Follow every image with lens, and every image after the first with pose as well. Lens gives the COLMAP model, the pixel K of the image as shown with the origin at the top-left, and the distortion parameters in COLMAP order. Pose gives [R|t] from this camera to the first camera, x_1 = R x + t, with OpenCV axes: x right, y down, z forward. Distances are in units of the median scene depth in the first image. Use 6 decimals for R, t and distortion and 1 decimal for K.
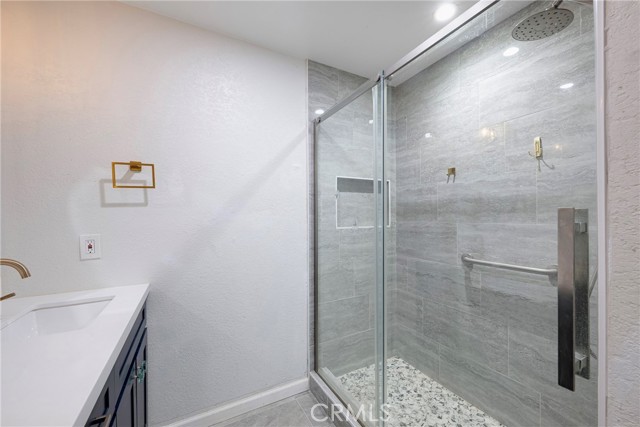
lens RADIAL K [[251.8, 0, 320.0], [0, 251.8, 217.6], [0, 0, 1]] dist [-0.000845, -0.000228]
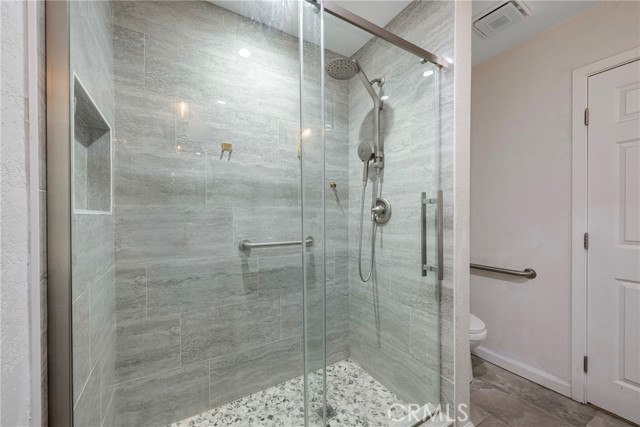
lens RADIAL K [[251.8, 0, 320.6], [0, 251.8, 216.1], [0, 0, 1]] dist [-0.000845, -0.000228]
pose [[-0.042457, -0.000195, 0.999098, -0.338512], [0.005498, 0.999985, 0.000429, 0.051699], [-0.999083, 0.005511, -0.042455, 0.693554]]
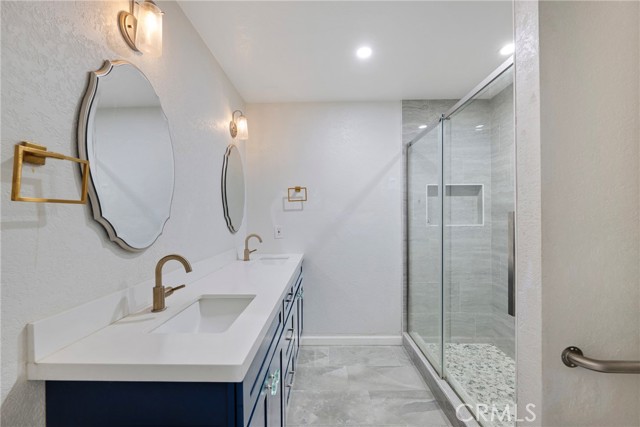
lens RADIAL K [[251.8, 0, 320.9], [0, 251.8, 217.2], [0, 0, 1]] dist [-0.000845, -0.000228]
pose [[0.876484, 0.001240, -0.481430, 0.220684], [-0.001766, 0.999998, -0.000639, 0.001450], [0.481428, 0.001410, 0.876484, -0.389367]]
